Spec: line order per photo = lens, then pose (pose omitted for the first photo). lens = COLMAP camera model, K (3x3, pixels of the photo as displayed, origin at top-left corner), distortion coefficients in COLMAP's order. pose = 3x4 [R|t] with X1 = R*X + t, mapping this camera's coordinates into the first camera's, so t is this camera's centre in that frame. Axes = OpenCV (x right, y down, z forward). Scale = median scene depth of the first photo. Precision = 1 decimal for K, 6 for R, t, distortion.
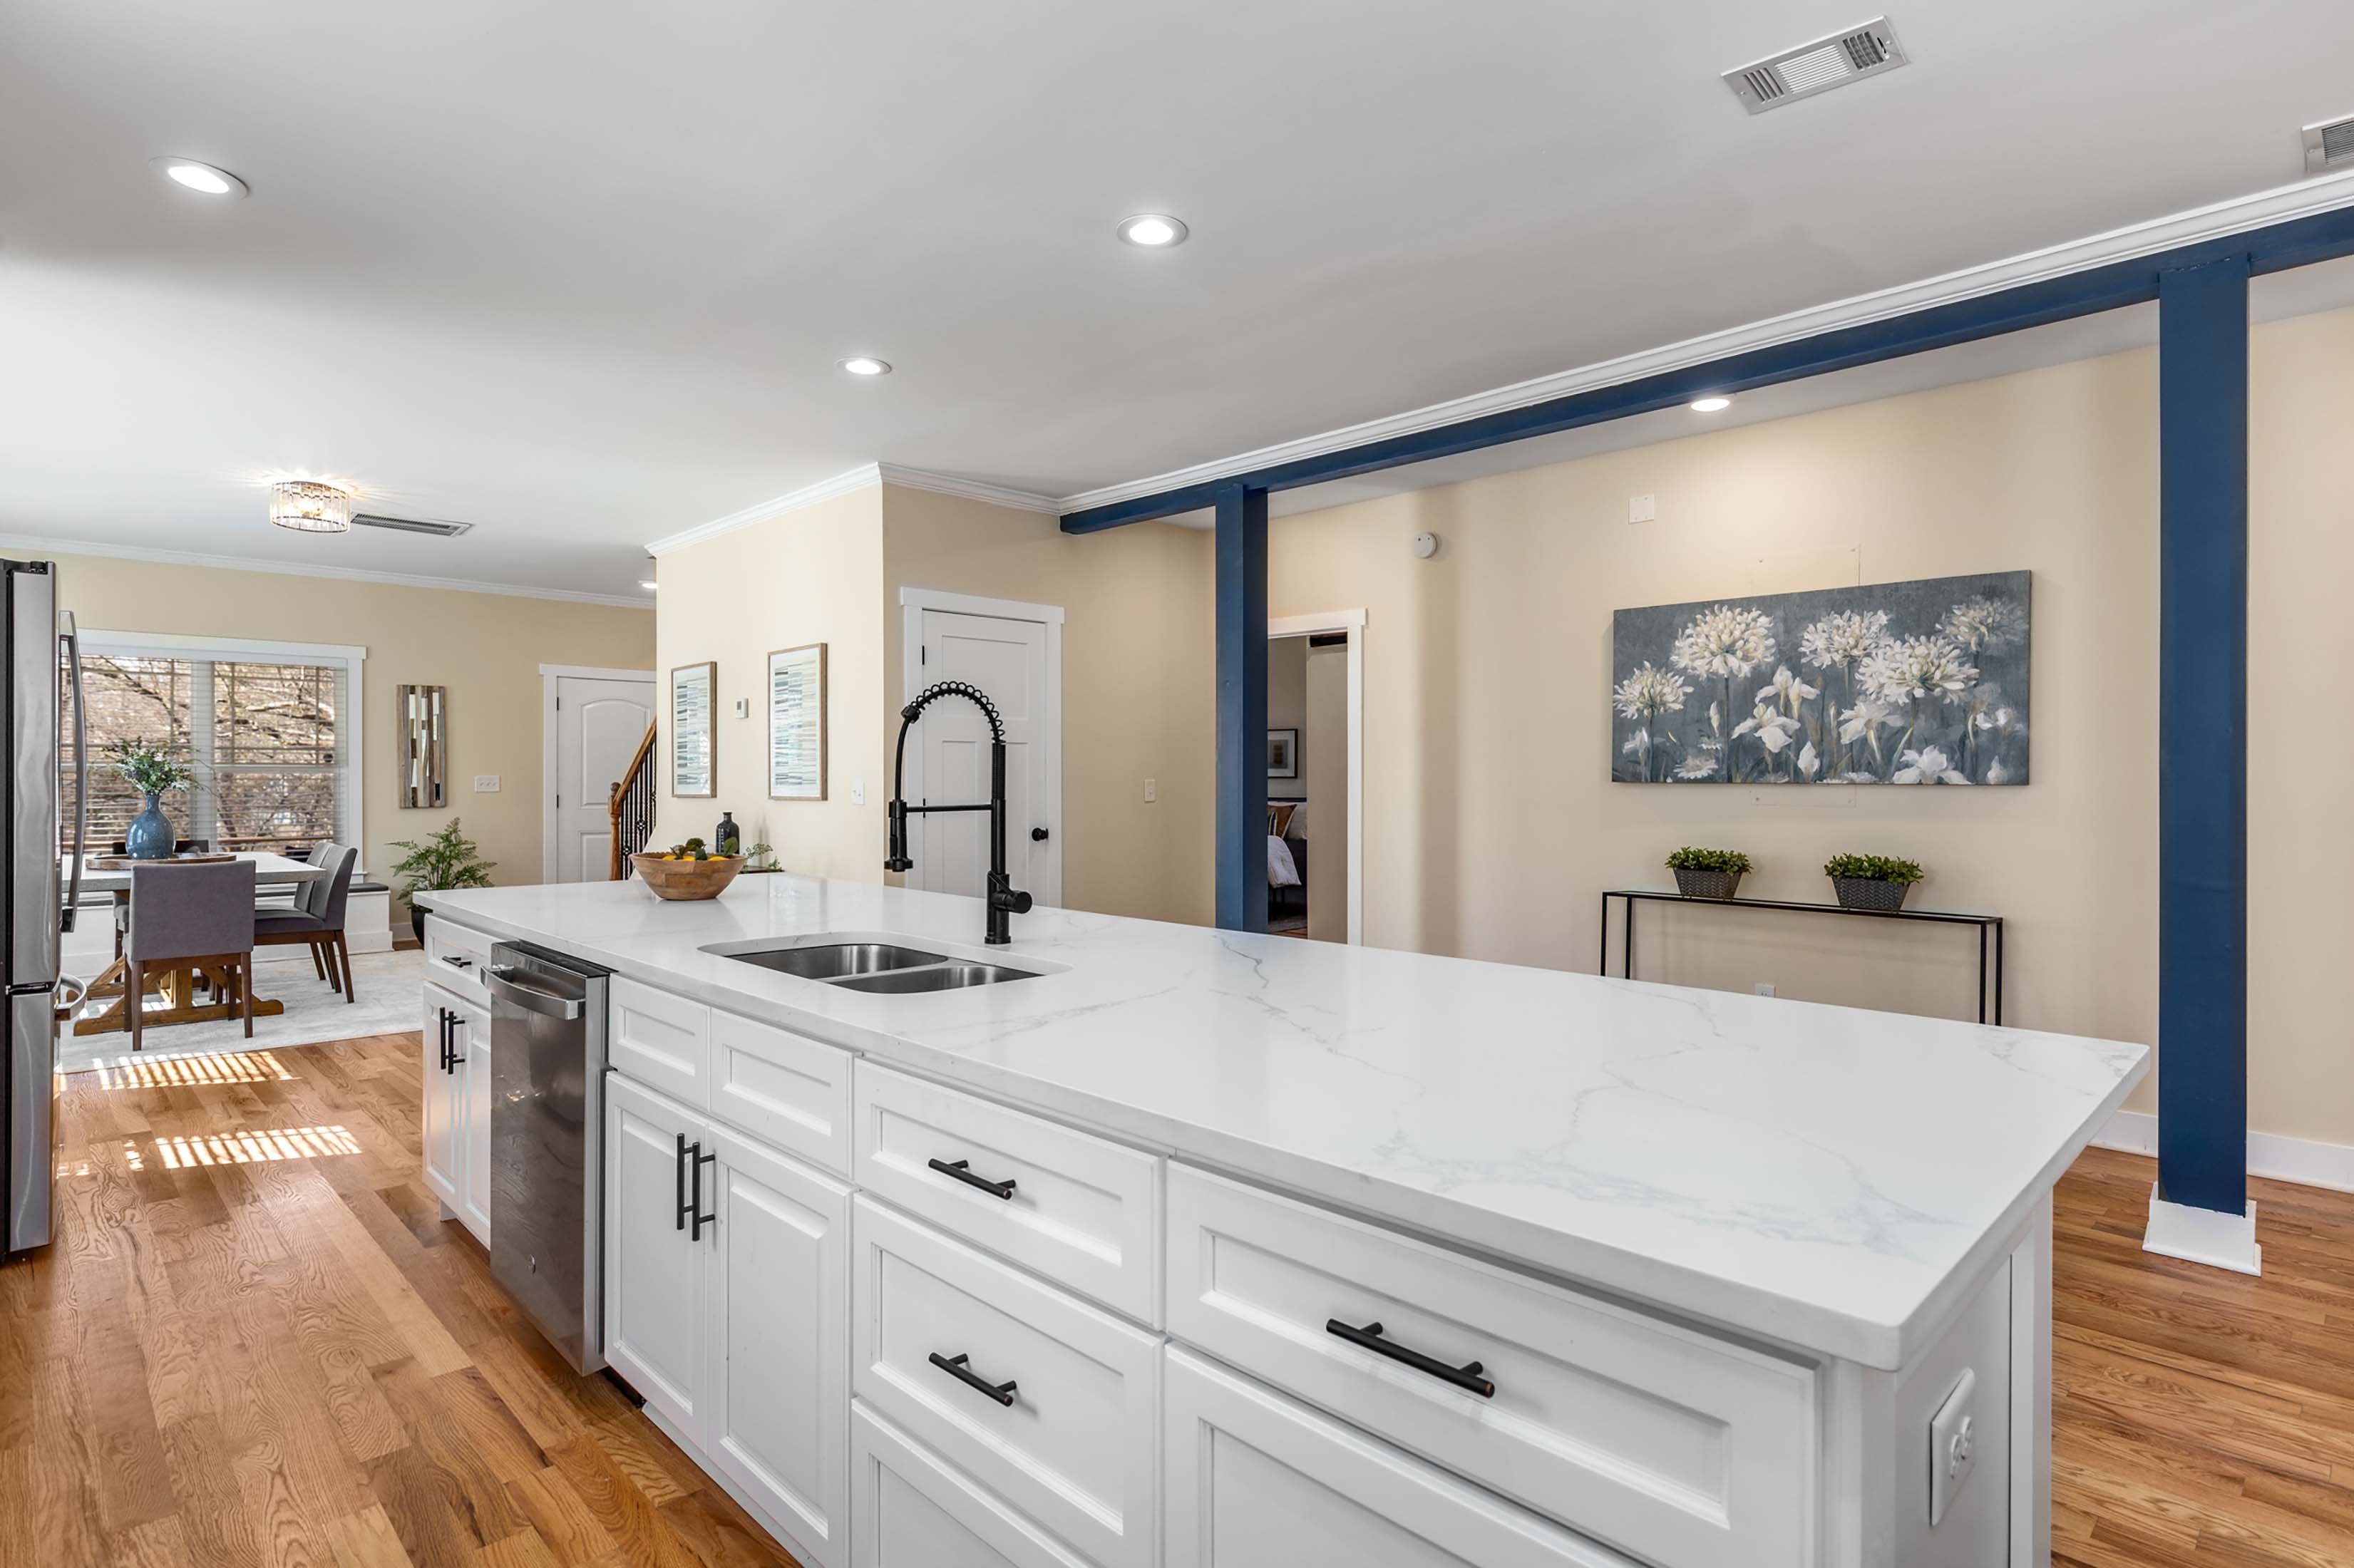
lens RADIAL K [[1198.5, 0, 1162.5], [0, 1198.5, 774.0], [0, 0, 1]] dist [-0.000277, 0.001319]
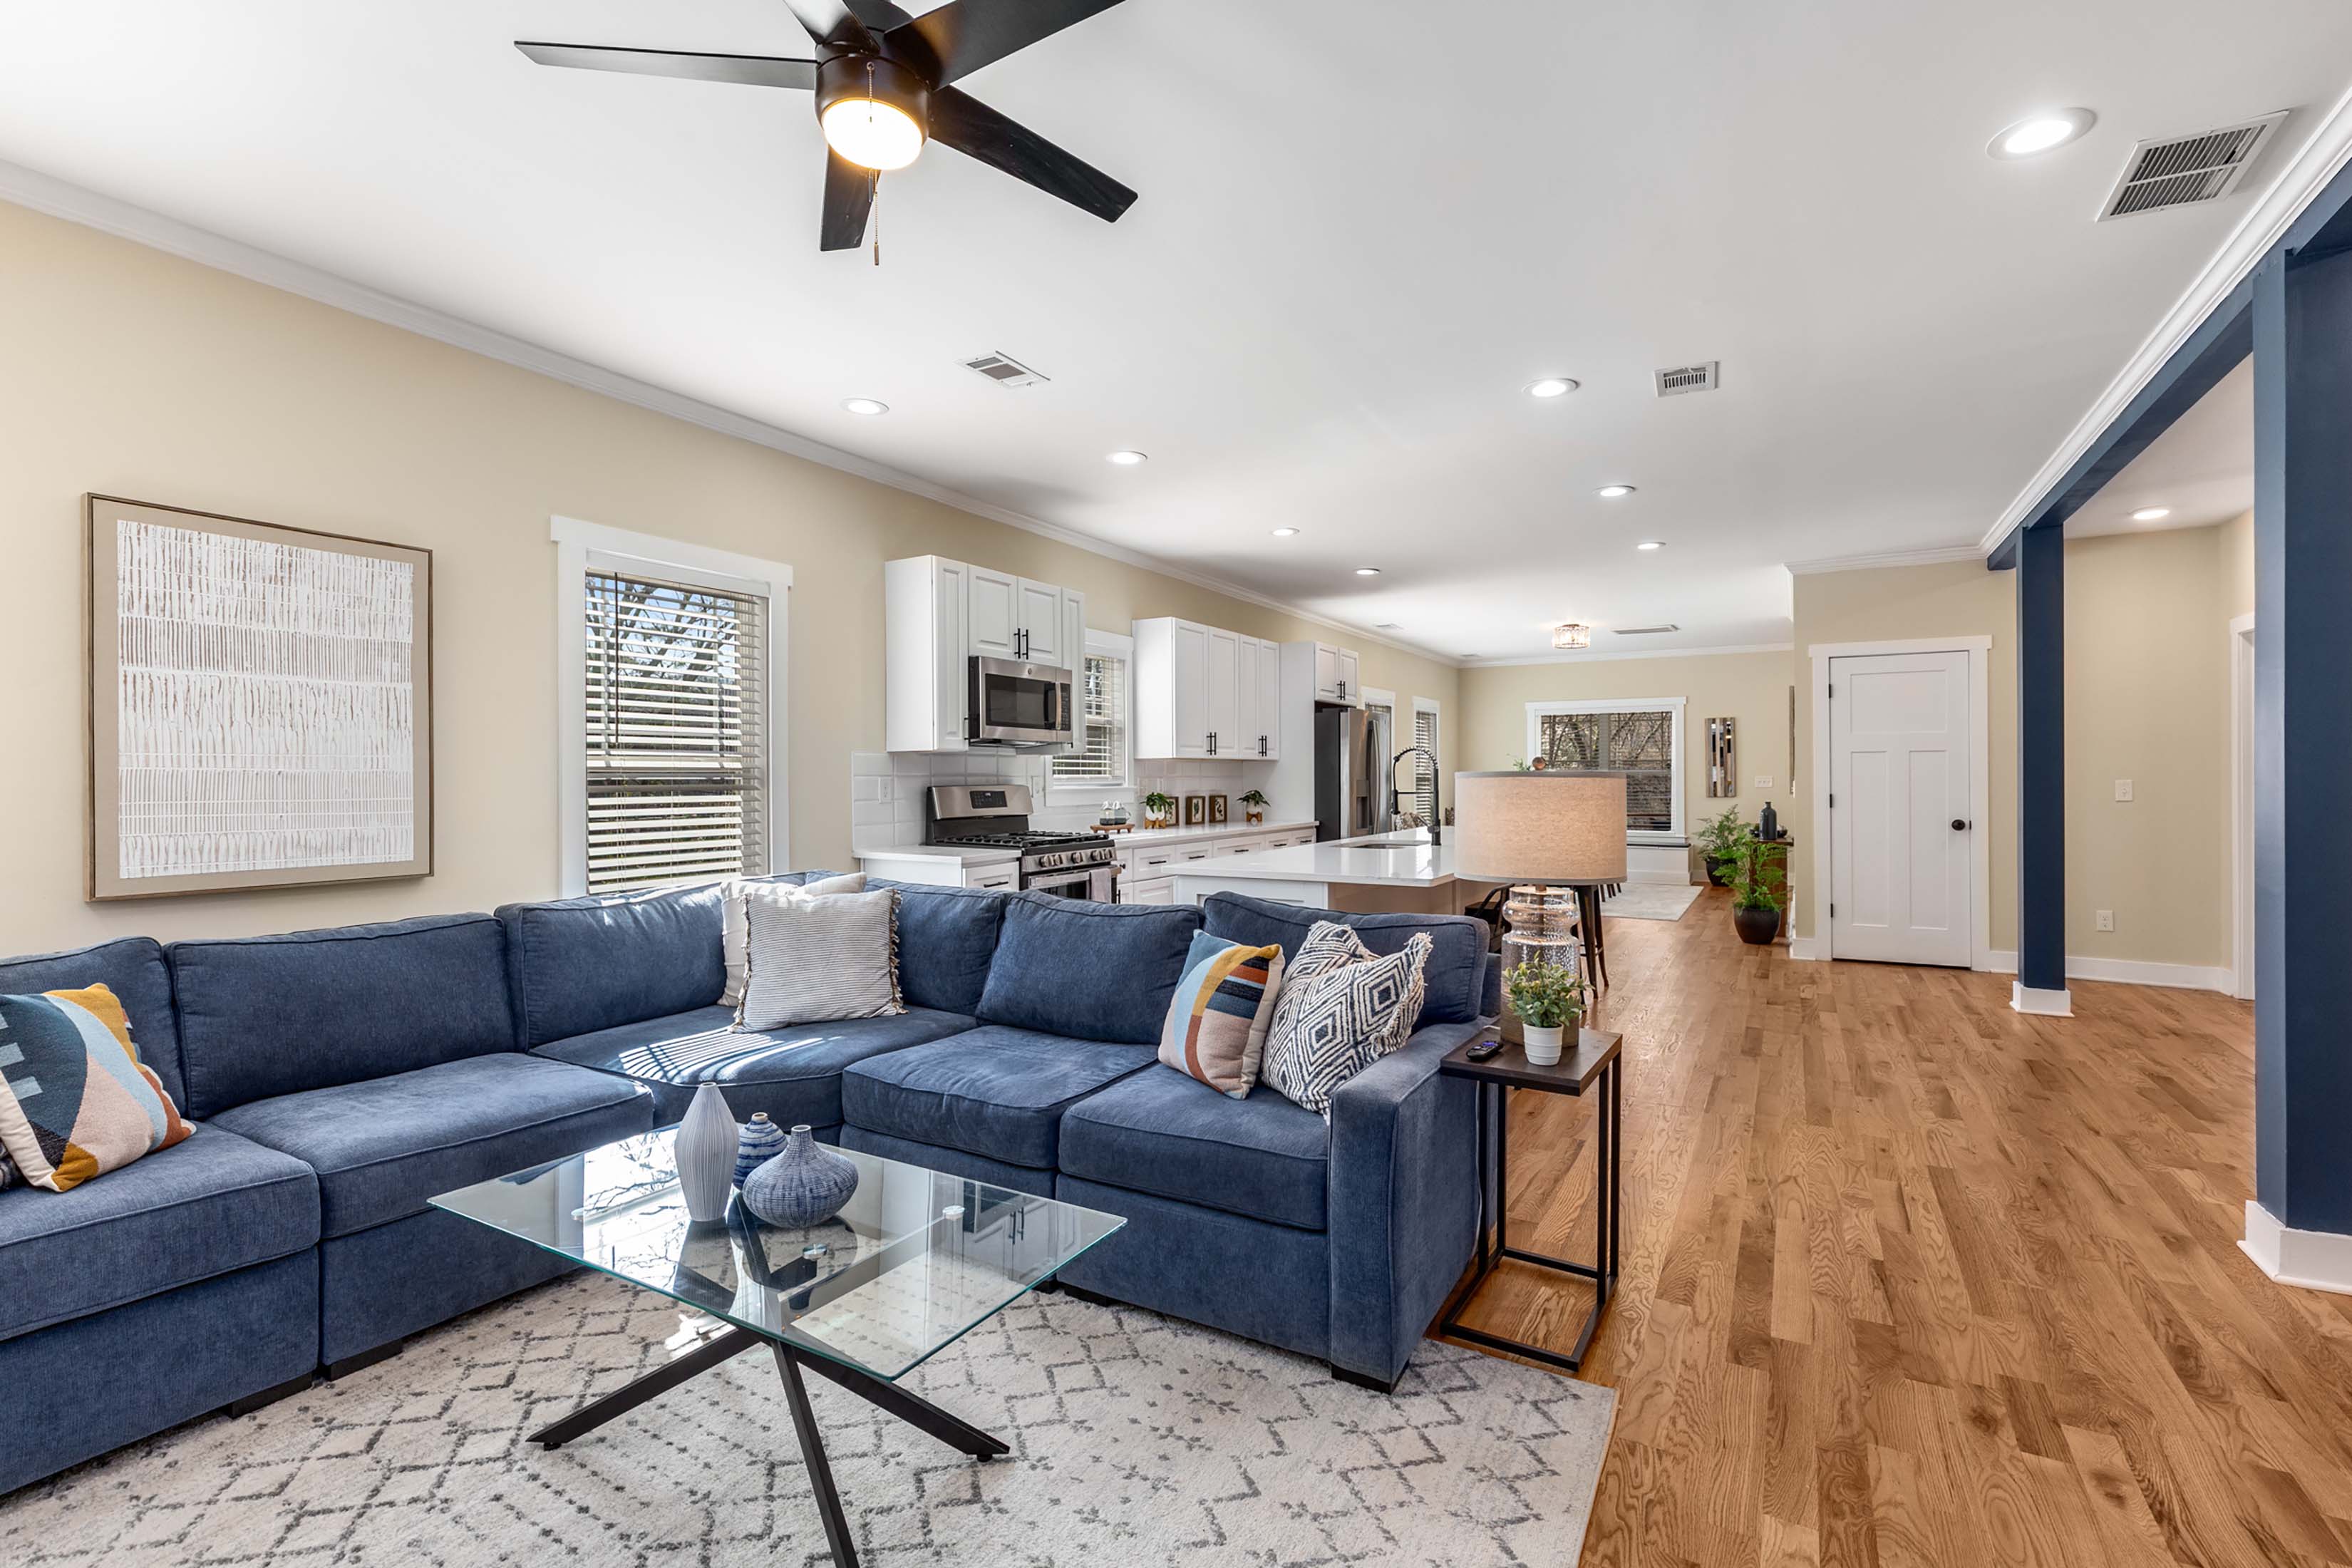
lens RADIAL K [[1056.2, 0, 1177.1], [0, 1056.2, 779.5], [0, 0, 1]] dist [0.007410, -0.002058]
pose [[0.273817, 0.001258, -0.961781, 0.803484], [0.006070, 0.999977, 0.003036, -0.004780], [0.961763, -0.006669, 0.273803, -0.067898]]
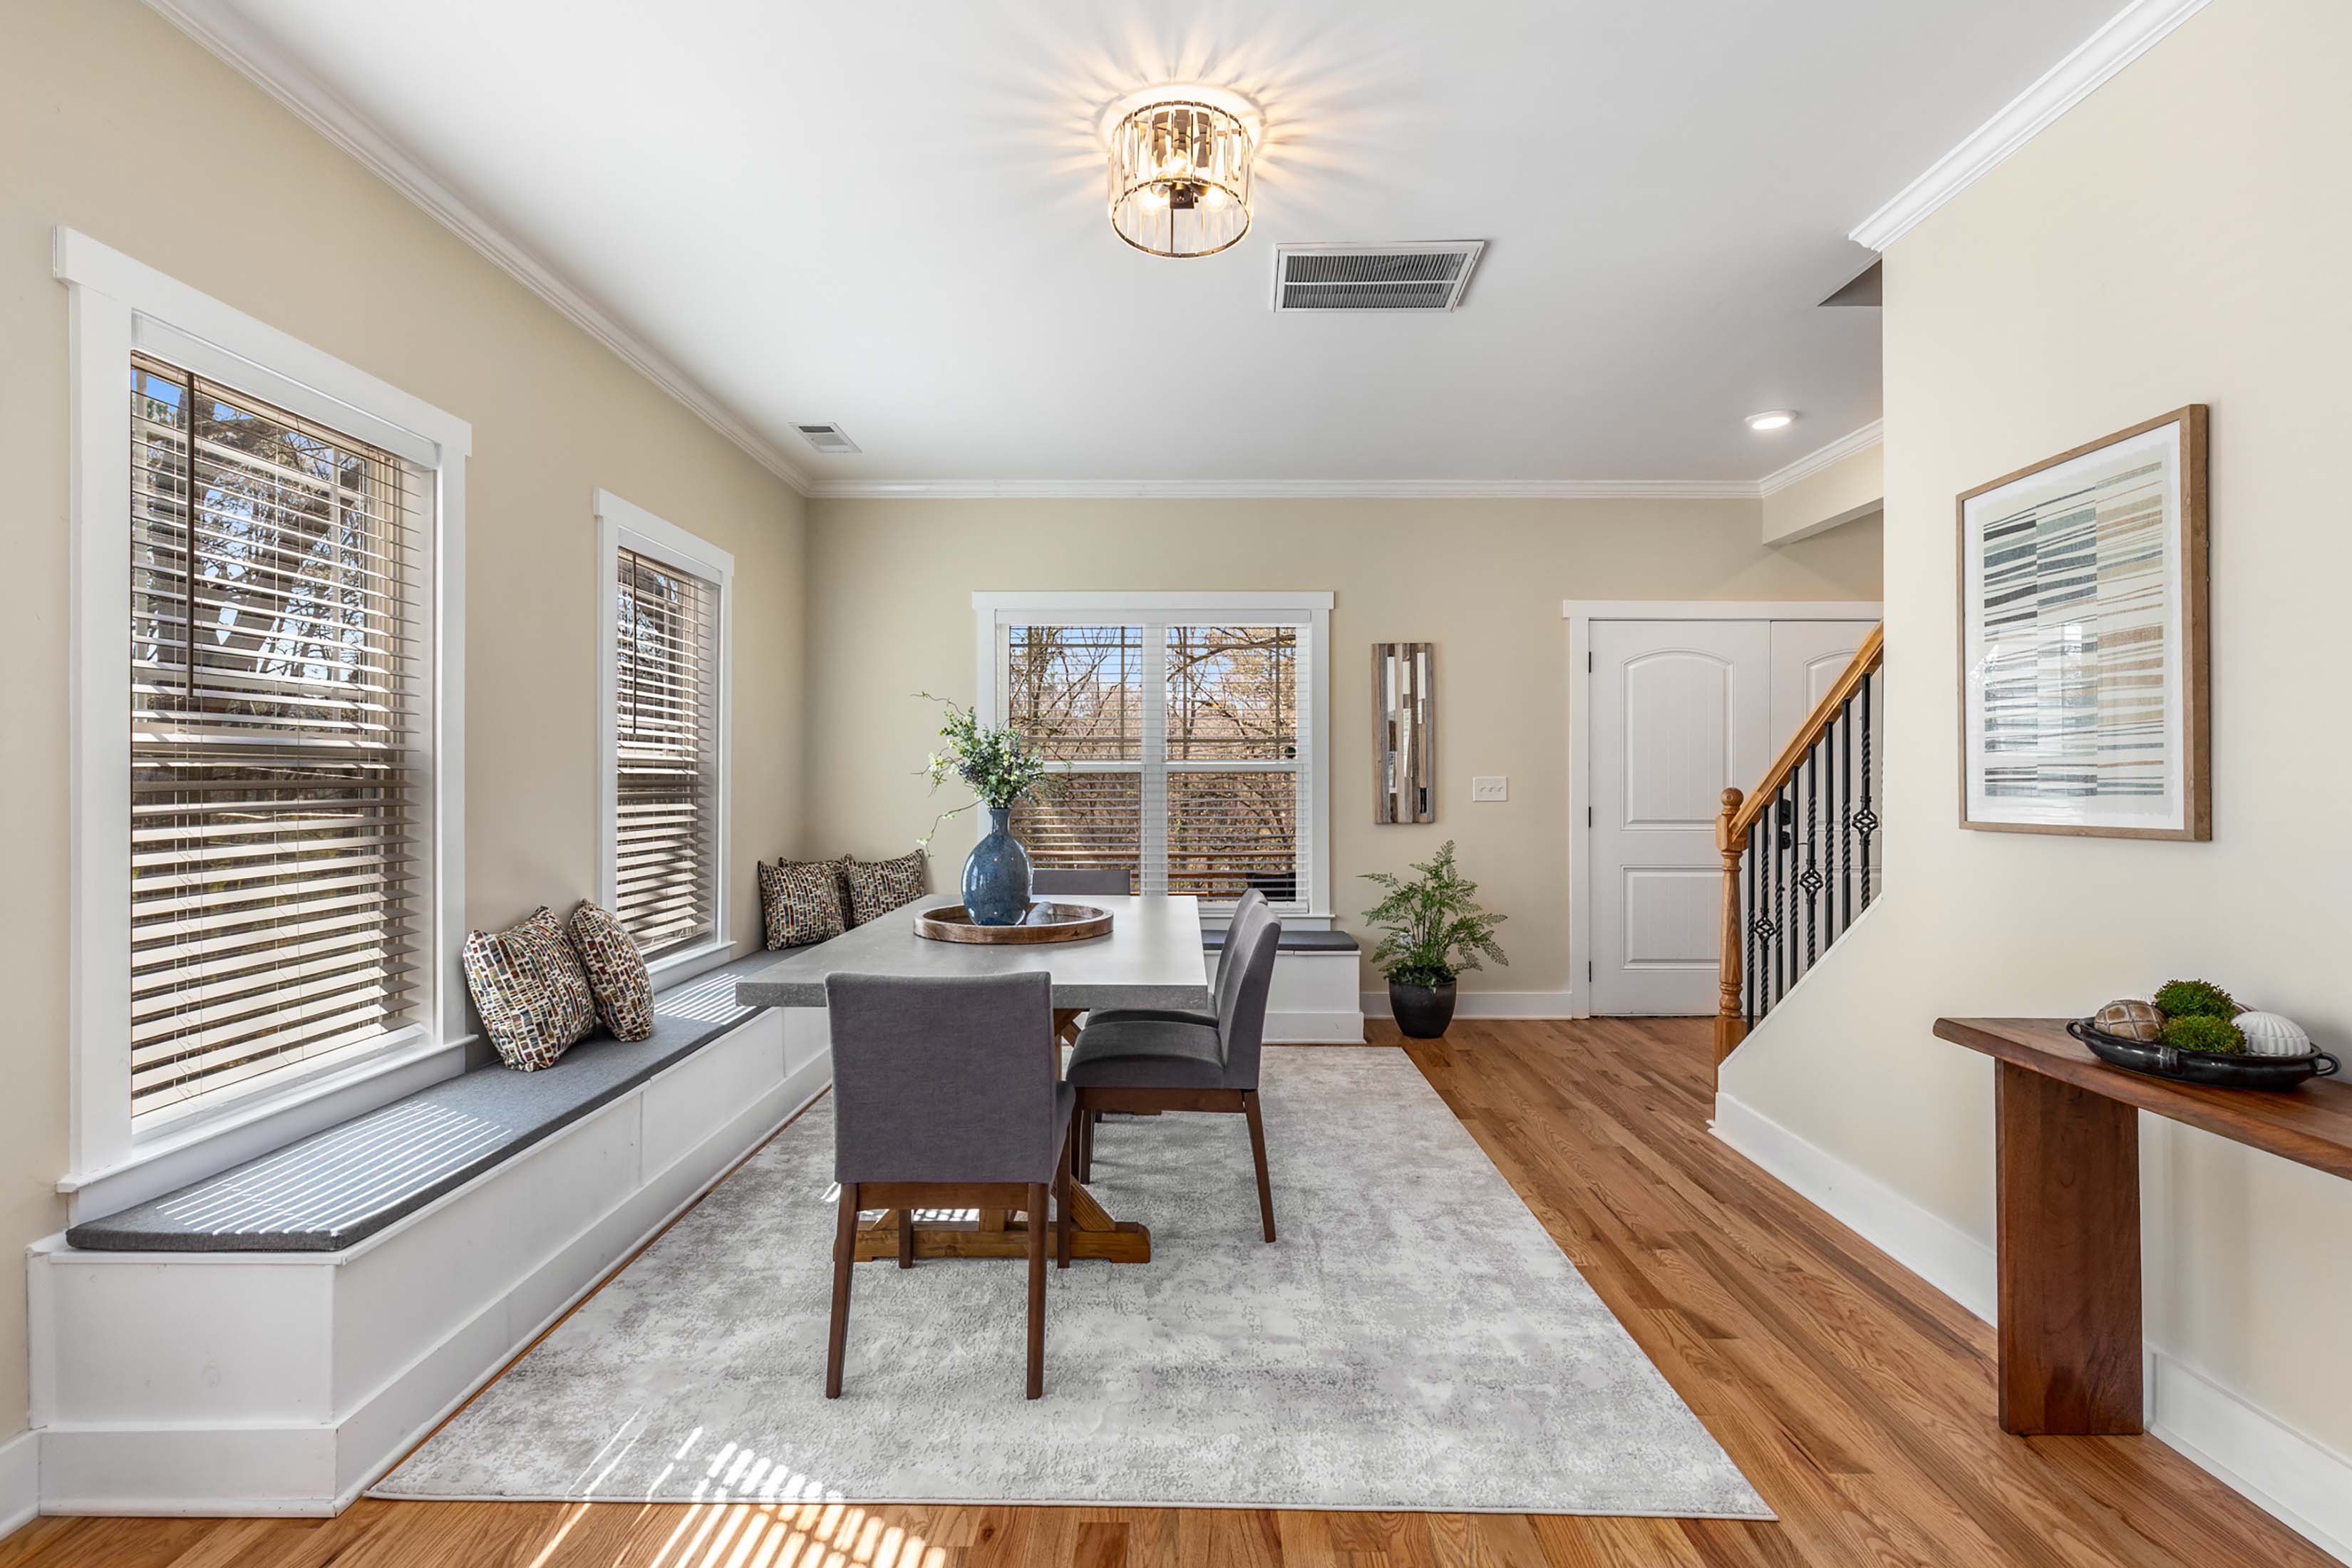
lens RADIAL K [[1056.2, 0, 1205.2], [0, 1056.2, 781.6], [0, 0, 1]] dist [0.007410, -0.002058]
pose [[0.734761, 0.000447, -0.678326, -0.474900], [0.002548, 0.999991, 0.003420, 0.003277], [0.678321, -0.004241, 0.734753, 0.781083]]
